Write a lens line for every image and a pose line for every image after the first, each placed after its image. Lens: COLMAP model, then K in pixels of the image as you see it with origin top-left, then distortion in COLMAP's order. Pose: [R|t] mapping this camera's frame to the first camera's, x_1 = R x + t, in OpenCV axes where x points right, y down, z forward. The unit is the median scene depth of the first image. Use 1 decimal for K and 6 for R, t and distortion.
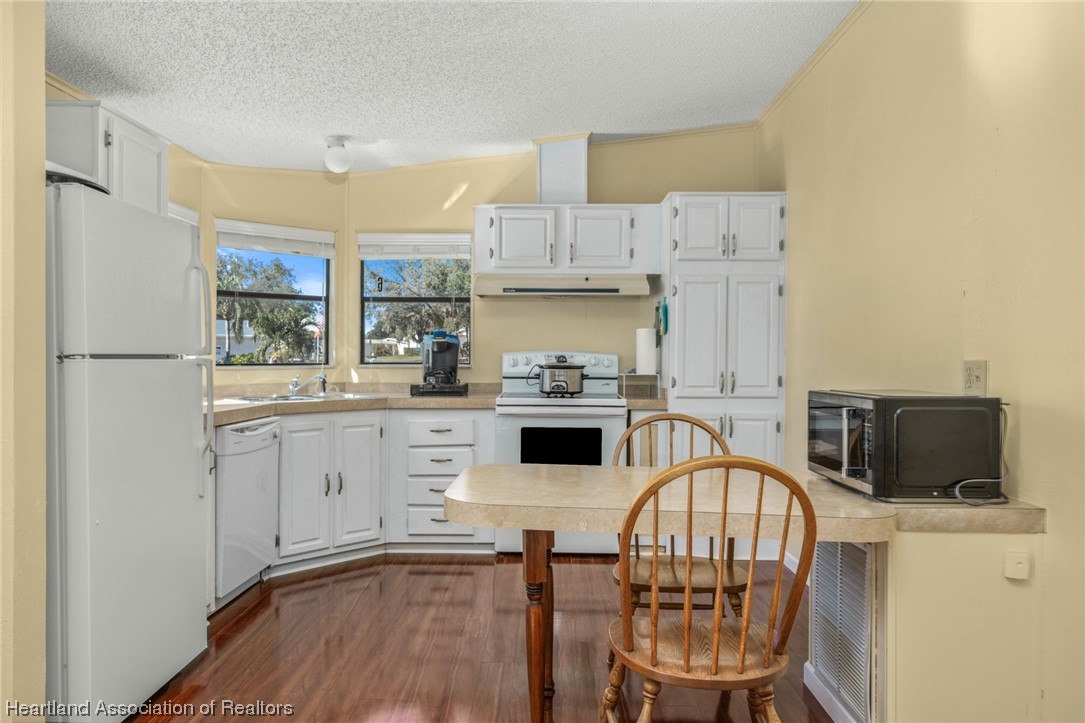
lens RADIAL K [[721.1, 0, 537.6], [0, 721.1, 359.1], [0, 0, 1]] dist [0.001914, -0.000198]
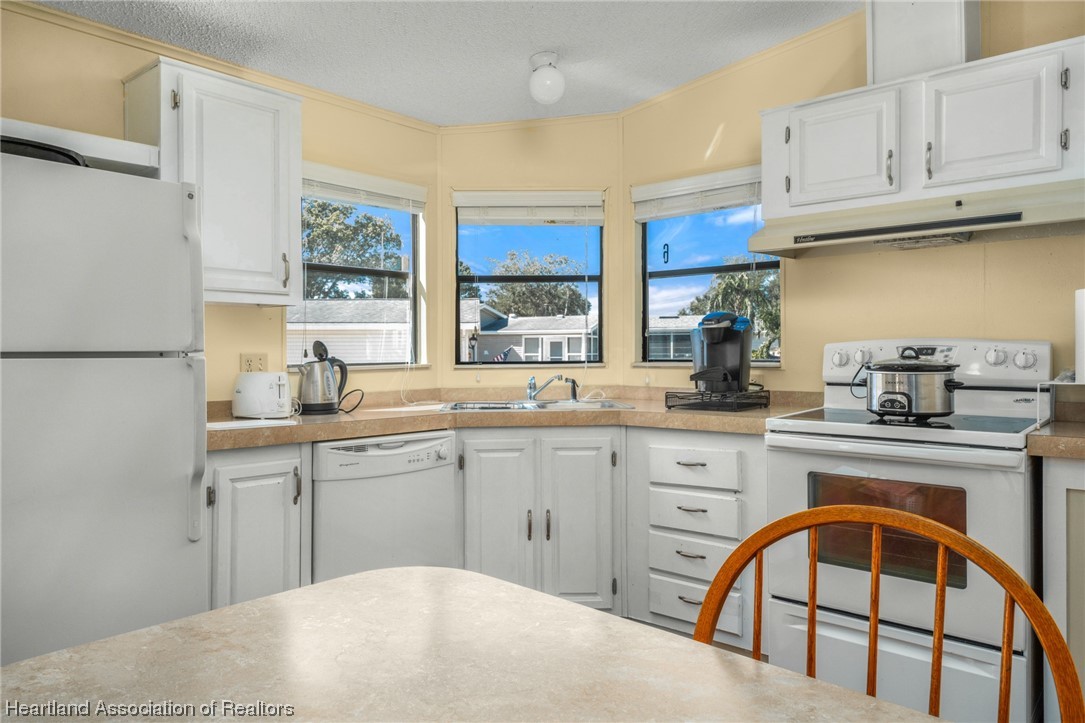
lens RADIAL K [[732.0, 0, 540.9], [0, 732.0, 356.4], [0, 0, 1]] dist [0.000727, -0.001297]
pose [[0.764729, -0.004691, -0.644334, 0.181216], [0.006021, 0.999982, -0.000135, 0.000611], [0.644323, -0.003776, 0.764744, 0.385497]]
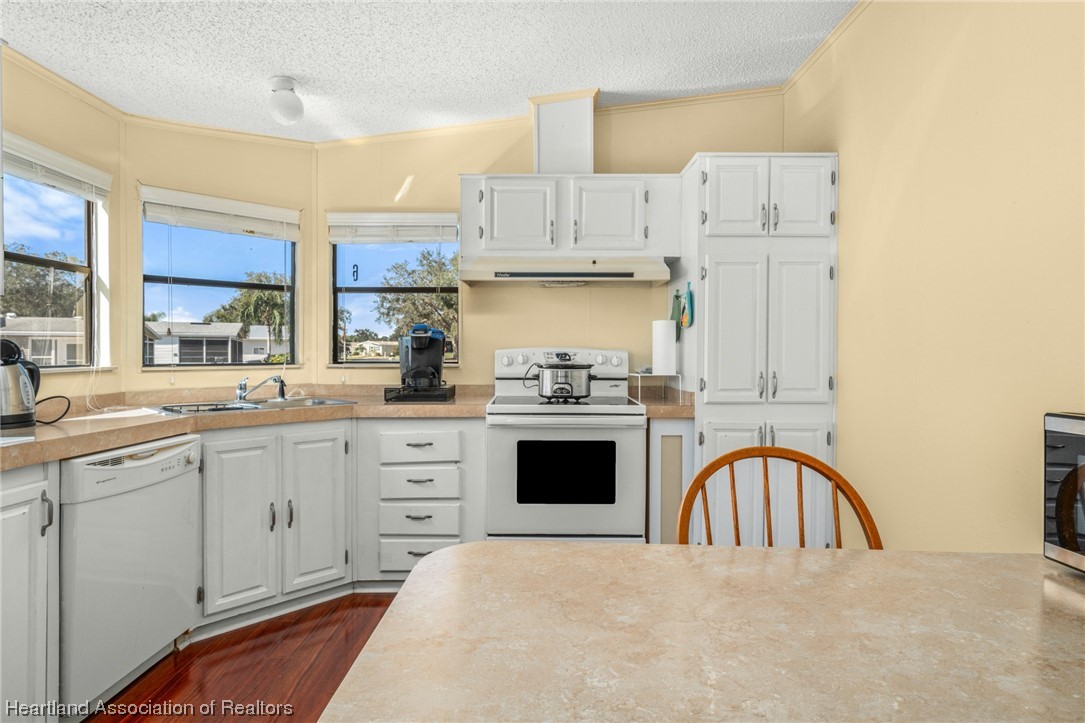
lens RADIAL K [[584.1, 0, 539.8], [0, 584.1, 361.2], [0, 0, 1]] dist [0.000084, 0.000857]
pose [[0.999808, -0.003992, 0.019176, -0.009141], [0.003862, 0.999969, 0.006799, 0.000037], [-0.019202, -0.006723, 0.999793, 0.316812]]
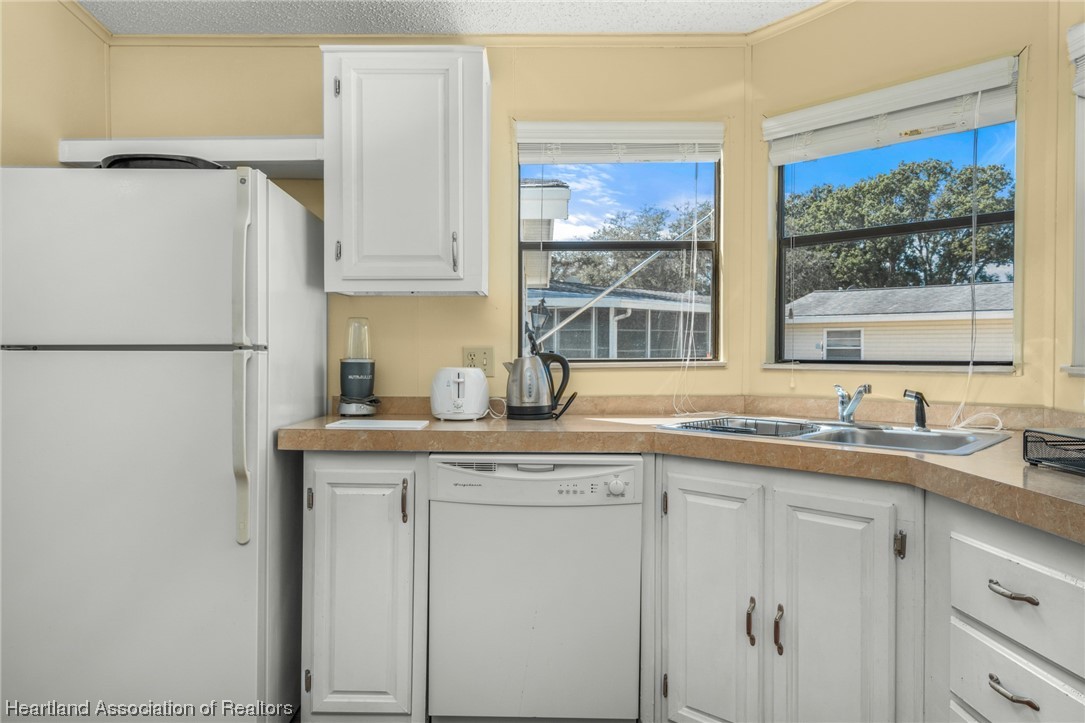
lens RADIAL K [[721.1, 0, 537.6], [0, 721.1, 359.1], [0, 0, 1]] dist [0.001914, -0.000198]
pose [[0.019067, 0.011115, -0.999756, 0.151932], [-0.002263, 0.999936, 0.011074, -0.000310], [0.999816, 0.002051, 0.019091, 0.760352]]
